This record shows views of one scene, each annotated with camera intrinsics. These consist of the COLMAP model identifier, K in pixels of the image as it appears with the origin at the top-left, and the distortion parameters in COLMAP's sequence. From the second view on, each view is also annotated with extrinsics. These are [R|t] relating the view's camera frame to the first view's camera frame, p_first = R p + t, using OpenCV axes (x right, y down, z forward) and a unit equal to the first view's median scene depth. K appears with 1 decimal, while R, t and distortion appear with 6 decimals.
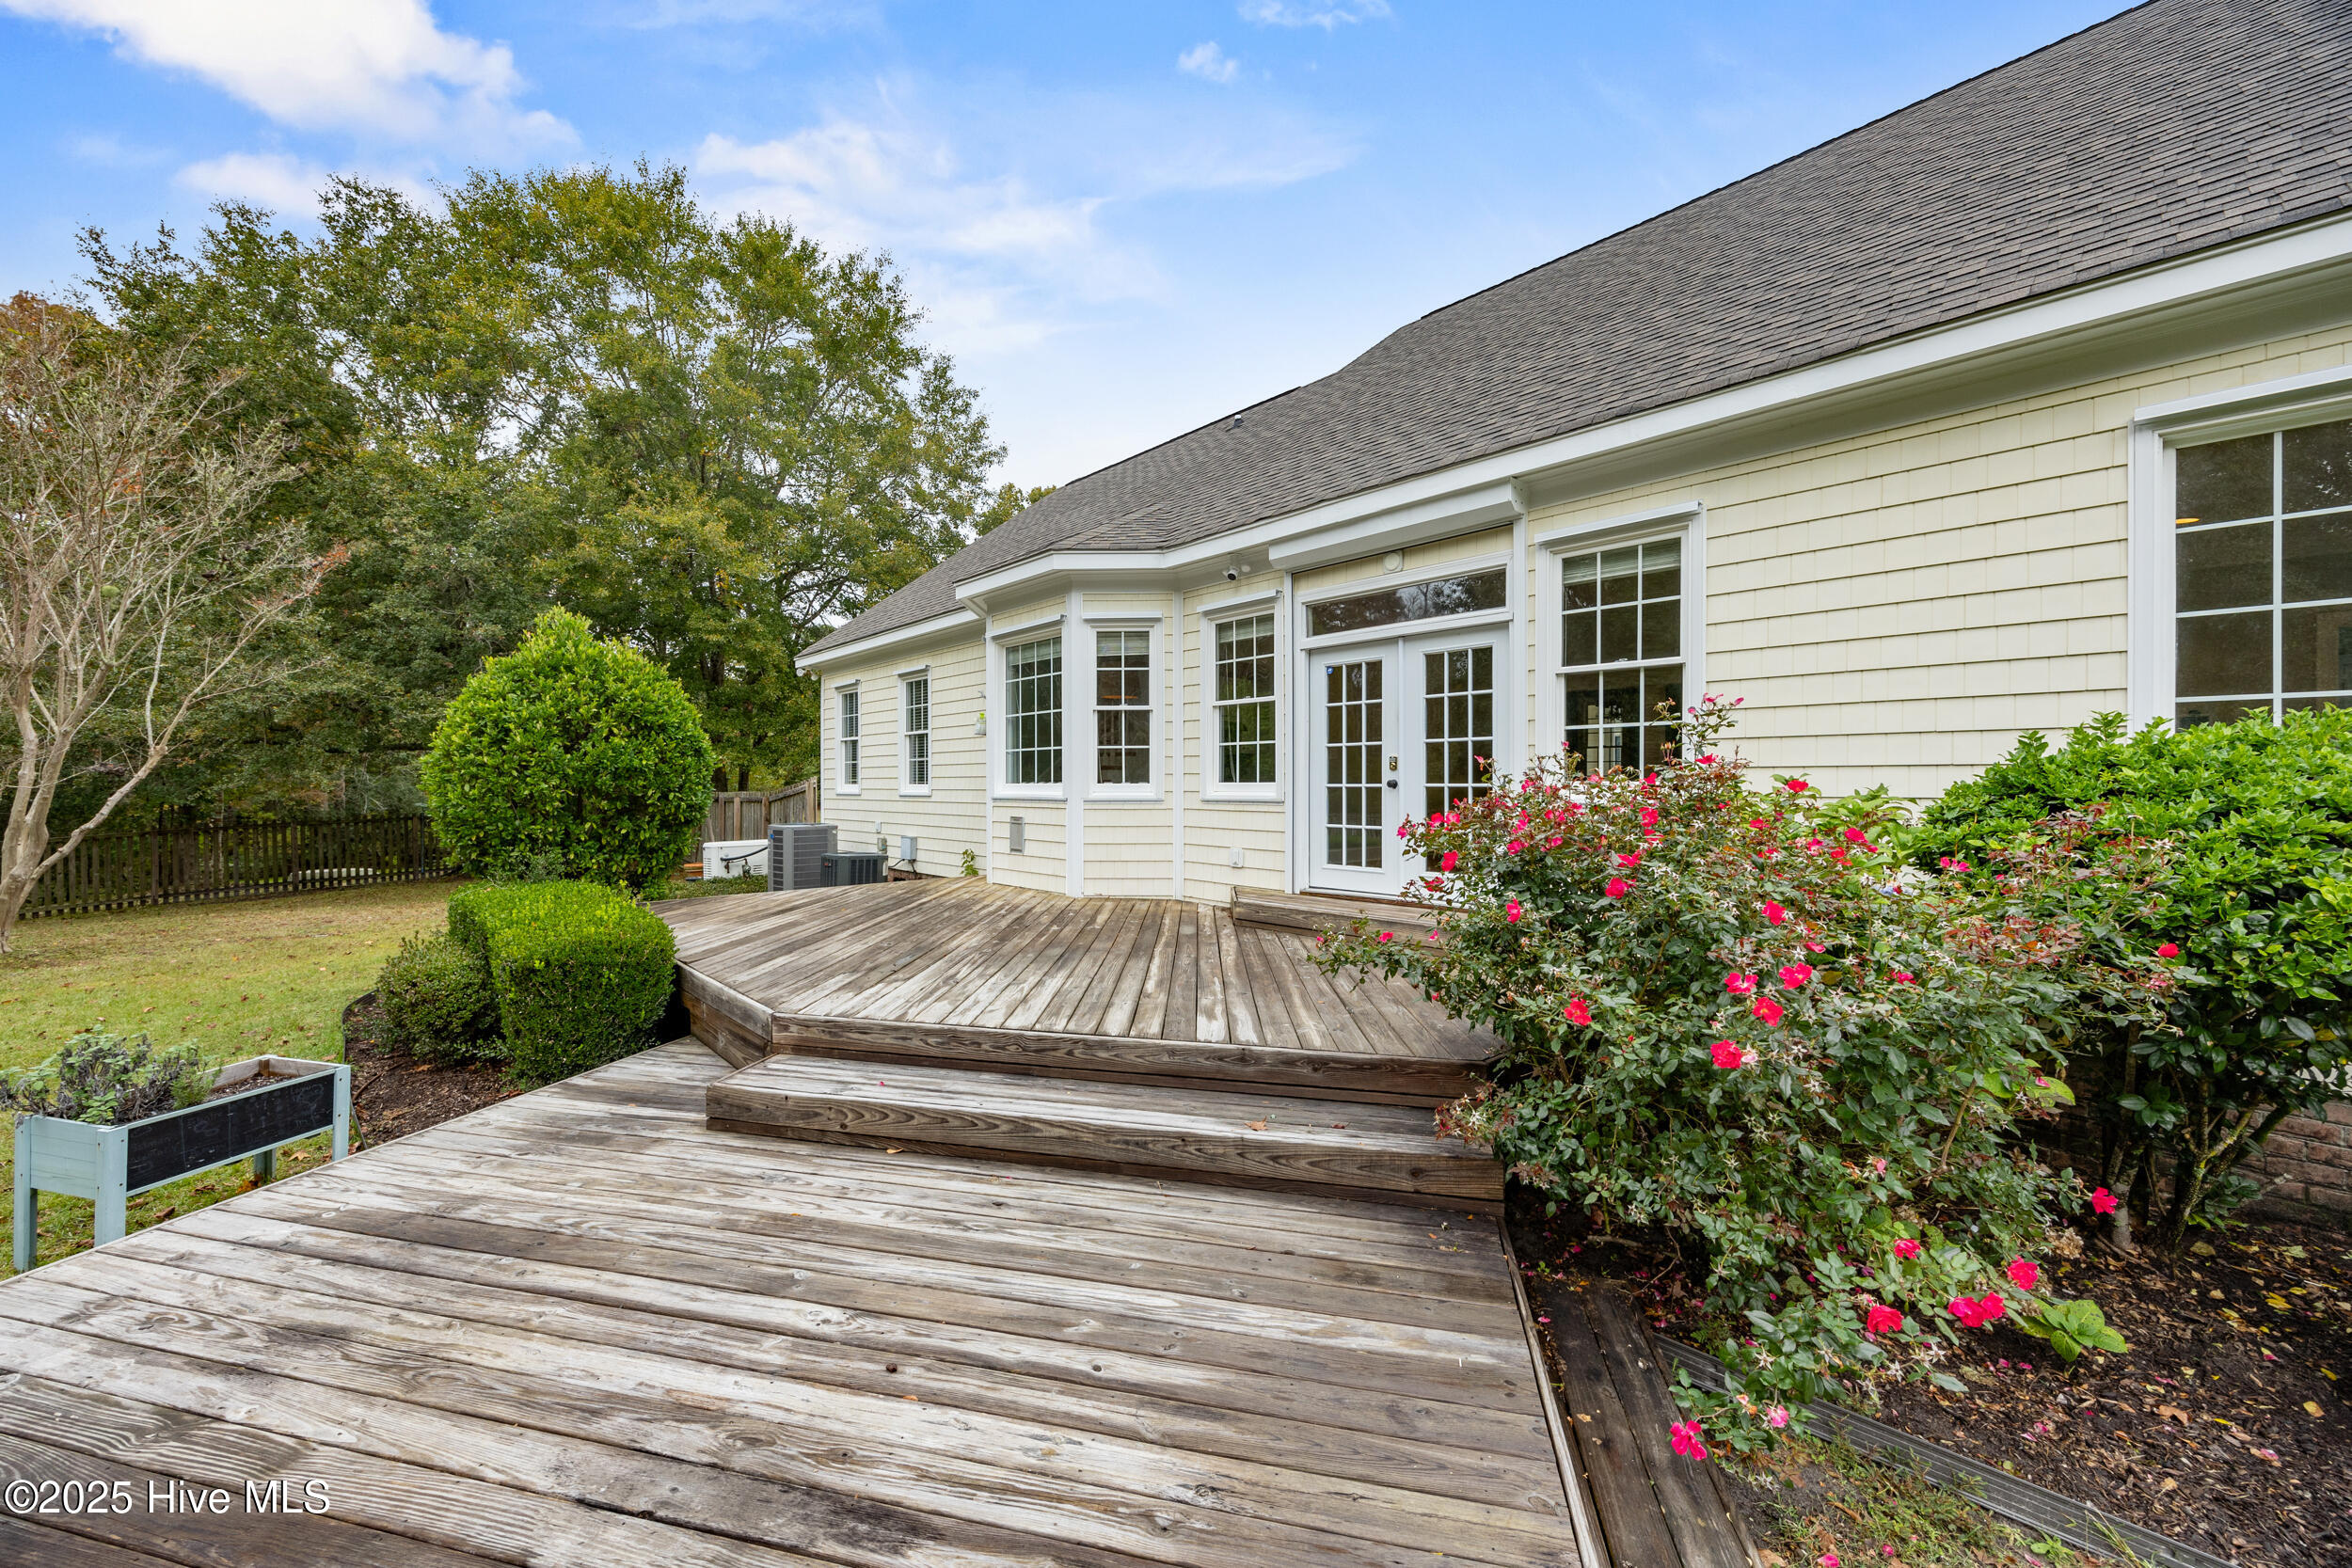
lens RADIAL K [[895.8, 0, 1170.8], [0, 895.8, 782.5], [0, 0, 1]] dist [-0.000468, 0.000059]
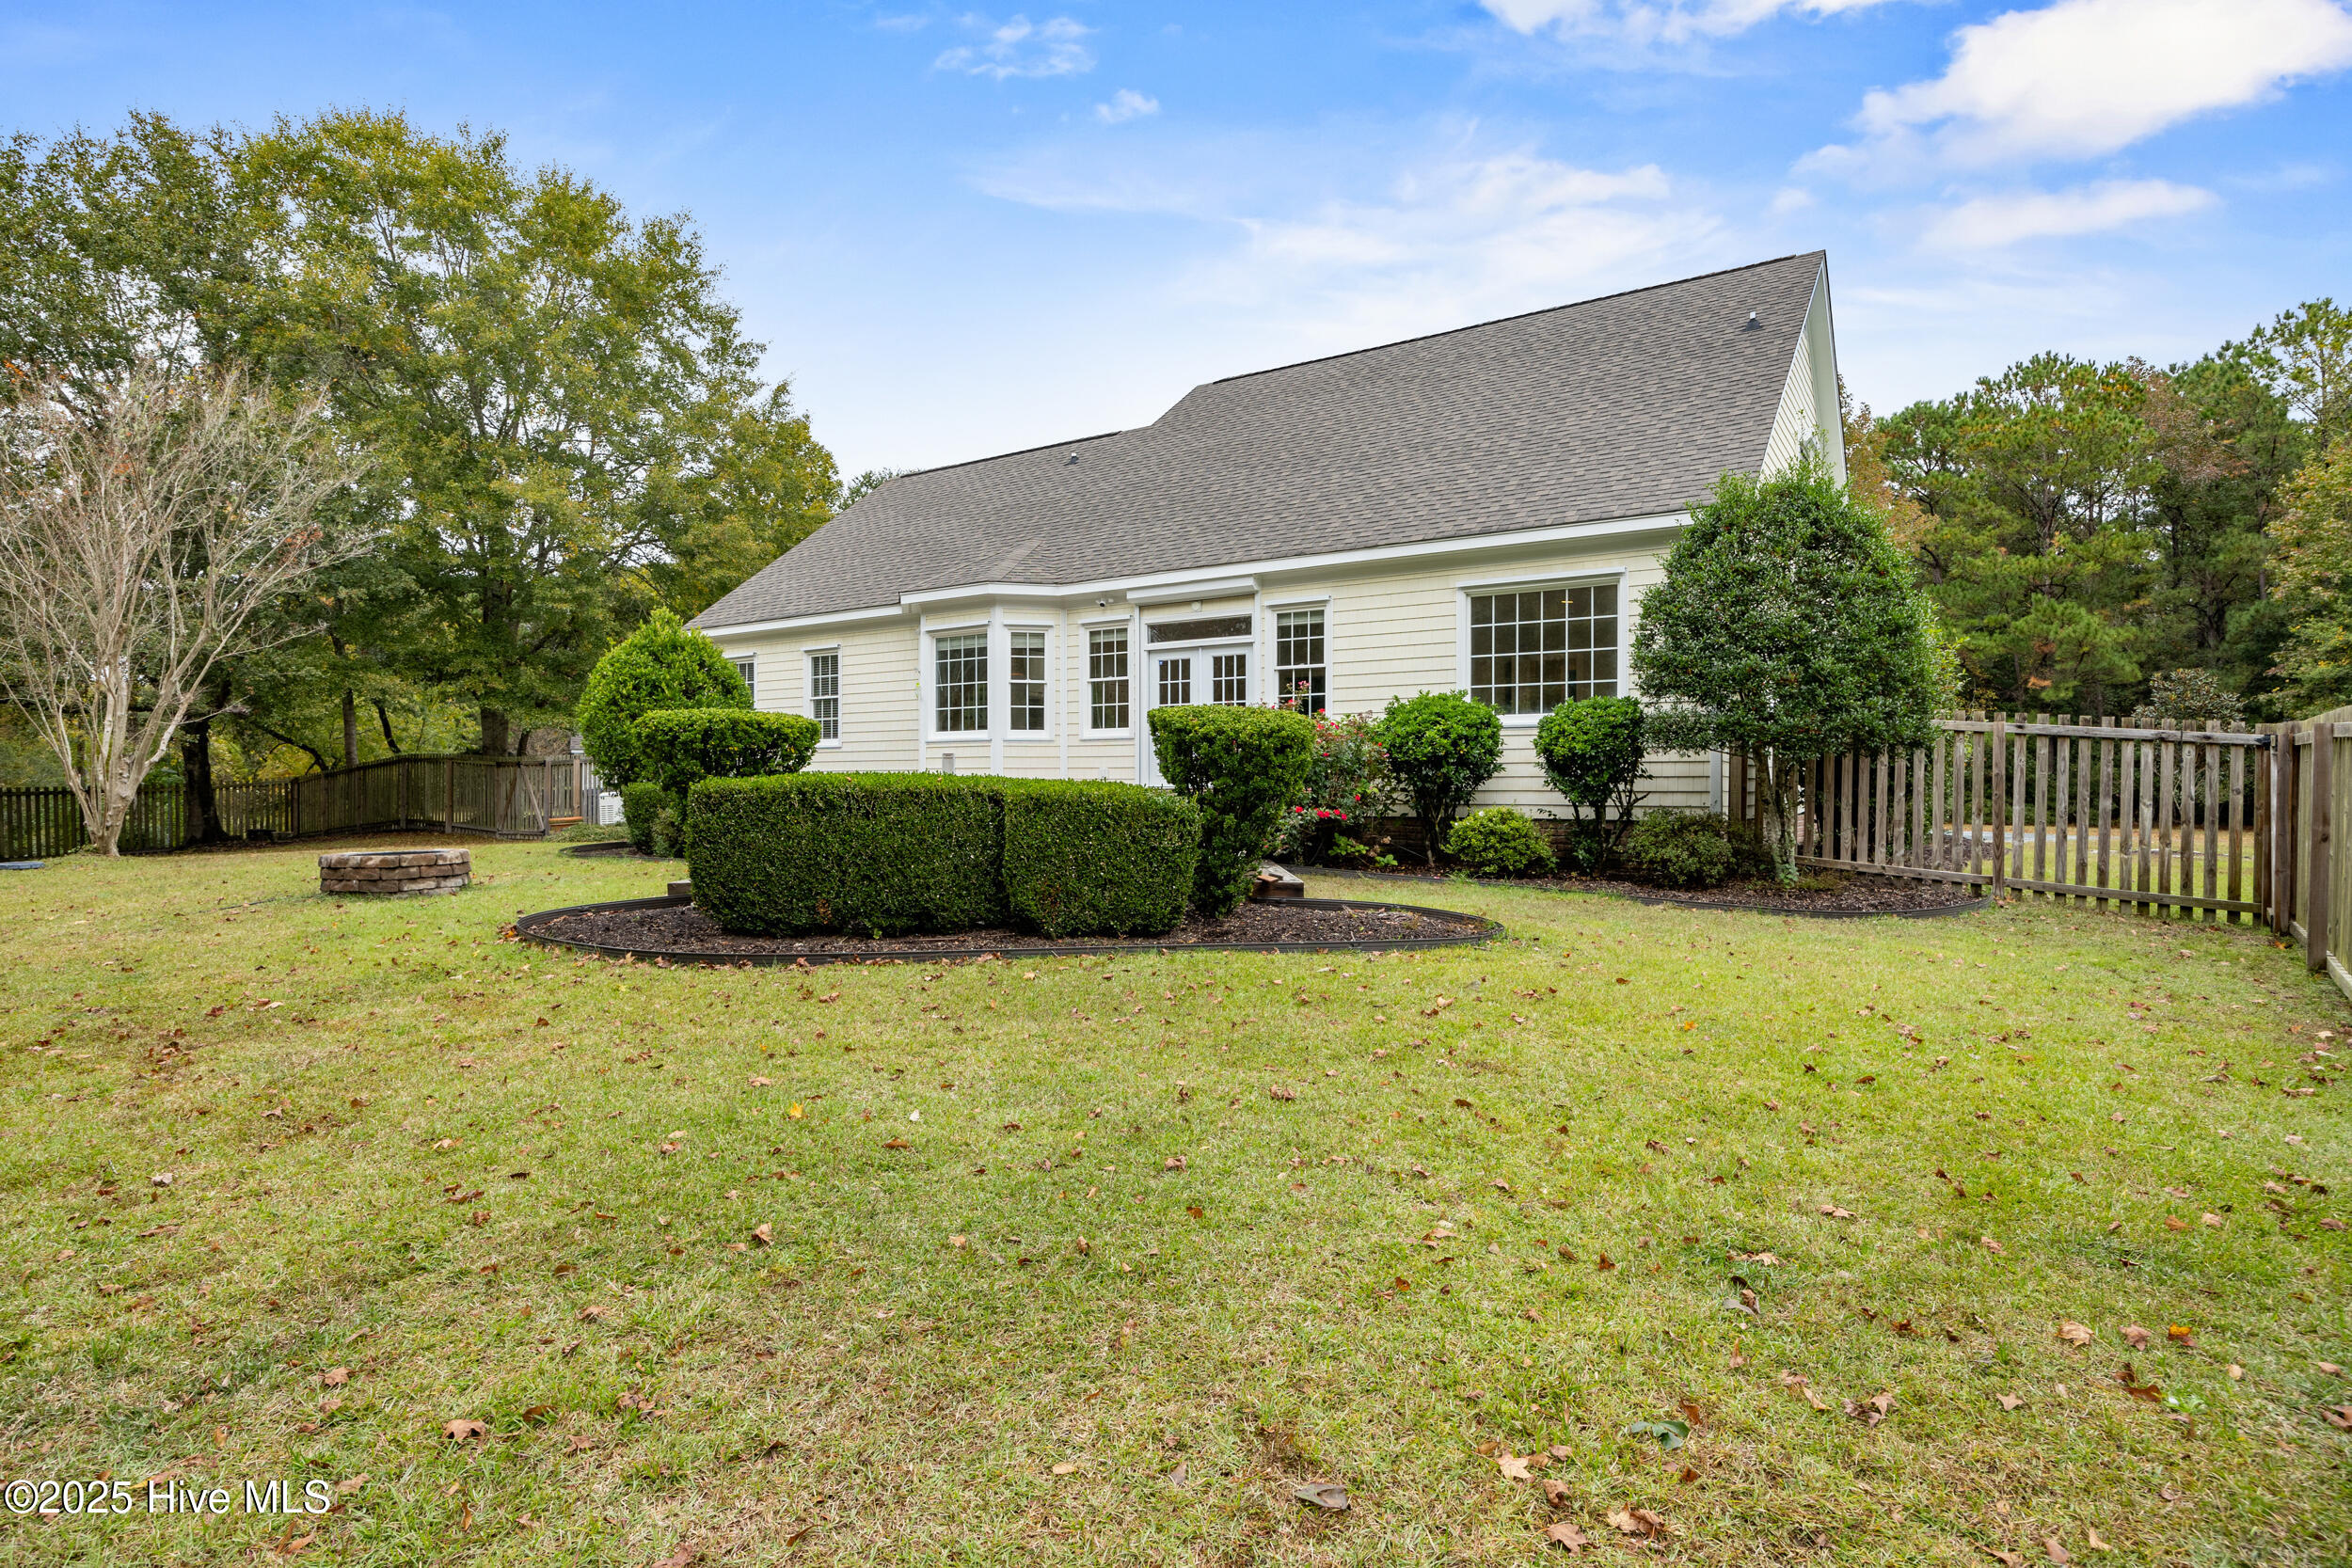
lens RADIAL K [[1233.1, 0, 1176.0], [0, 1233.1, 784.0], [0, 0, 1]] dist [0.001576, 0.000095]
pose [[0.971699, 0.003199, 0.236200, -0.347889], [-0.002097, 0.999986, -0.004914, 0.118864], [-0.236212, 0.004280, 0.971692, -1.295709]]
